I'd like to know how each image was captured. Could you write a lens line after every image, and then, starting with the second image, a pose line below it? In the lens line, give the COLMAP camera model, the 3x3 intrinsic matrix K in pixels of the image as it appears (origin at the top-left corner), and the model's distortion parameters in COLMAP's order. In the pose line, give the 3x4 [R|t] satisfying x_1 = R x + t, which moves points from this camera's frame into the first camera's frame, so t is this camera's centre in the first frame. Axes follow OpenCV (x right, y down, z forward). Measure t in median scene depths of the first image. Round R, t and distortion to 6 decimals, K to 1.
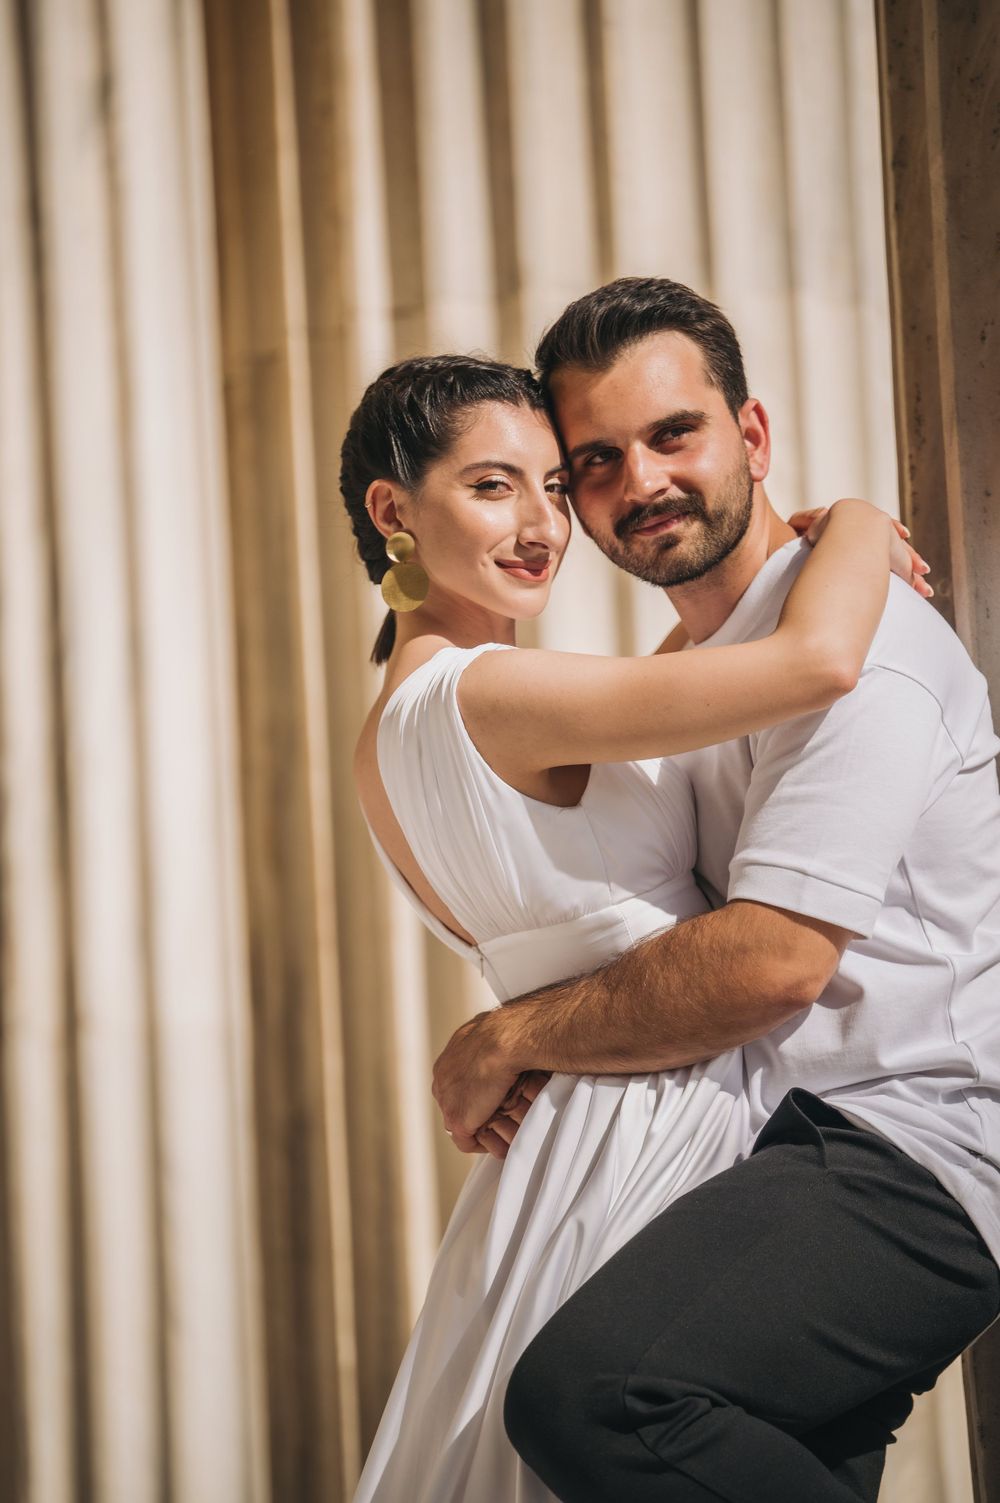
lens RADIAL K [[7058.1, 0, 409.4], [0, 7058.1, 762.0], [0, 0, 1]] dist [1.651668, 0.000000]
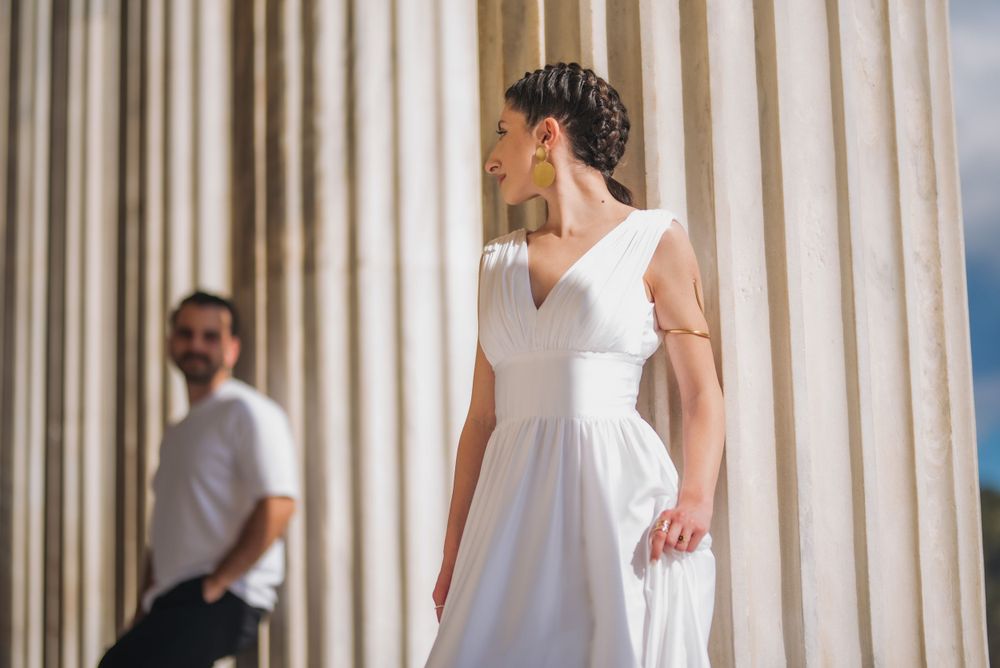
lens RADIAL K [[2338.3, 0, 500.1], [0, 2338.3, 337.0], [0, 0, 1]] dist [-0.014993, 0.000000]
pose [[0.999115, 0.031121, 0.028306, -0.026392], [-0.031463, 0.999436, 0.011728, 0.048079], [-0.027925, -0.012608, 0.999531, 0.401532]]
